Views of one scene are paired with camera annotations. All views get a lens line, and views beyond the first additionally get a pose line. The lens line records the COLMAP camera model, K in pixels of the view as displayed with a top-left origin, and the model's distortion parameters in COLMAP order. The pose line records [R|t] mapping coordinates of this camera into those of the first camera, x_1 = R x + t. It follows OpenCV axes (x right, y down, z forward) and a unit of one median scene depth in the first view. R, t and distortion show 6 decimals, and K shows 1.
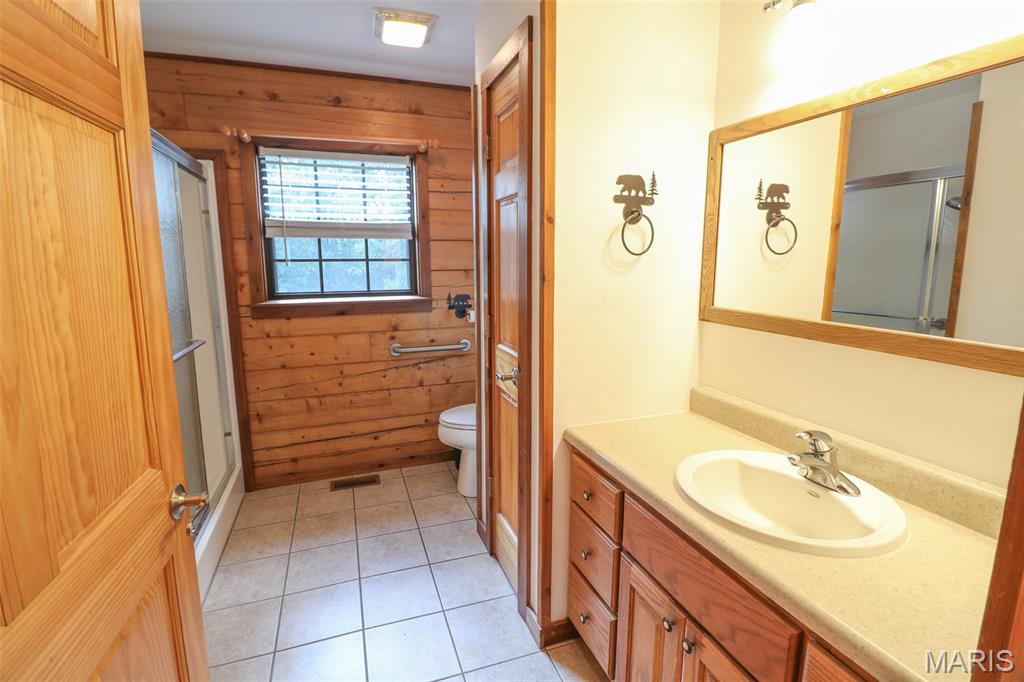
lens RADIAL K [[488.0, 0, 506.7], [0, 488.0, 334.9], [0, 0, 1]] dist [-0.008113, -0.003166]
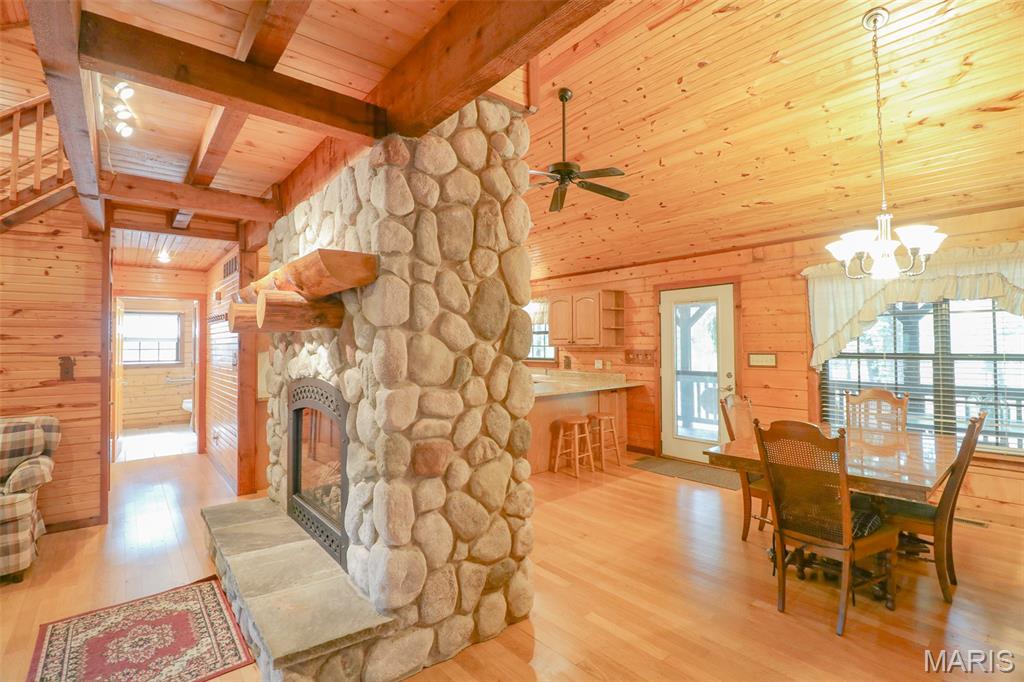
lens RADIAL K [[488.0, 0, 513.0], [0, 488.0, 340.5], [0, 0, 1]] dist [-0.008113, -0.003166]
pose [[0.941881, 0.007596, 0.335861, 0.699706], [0.051094, 0.984875, -0.165560, 0.366754], [-0.332039, 0.173098, 0.927247, -2.291661]]
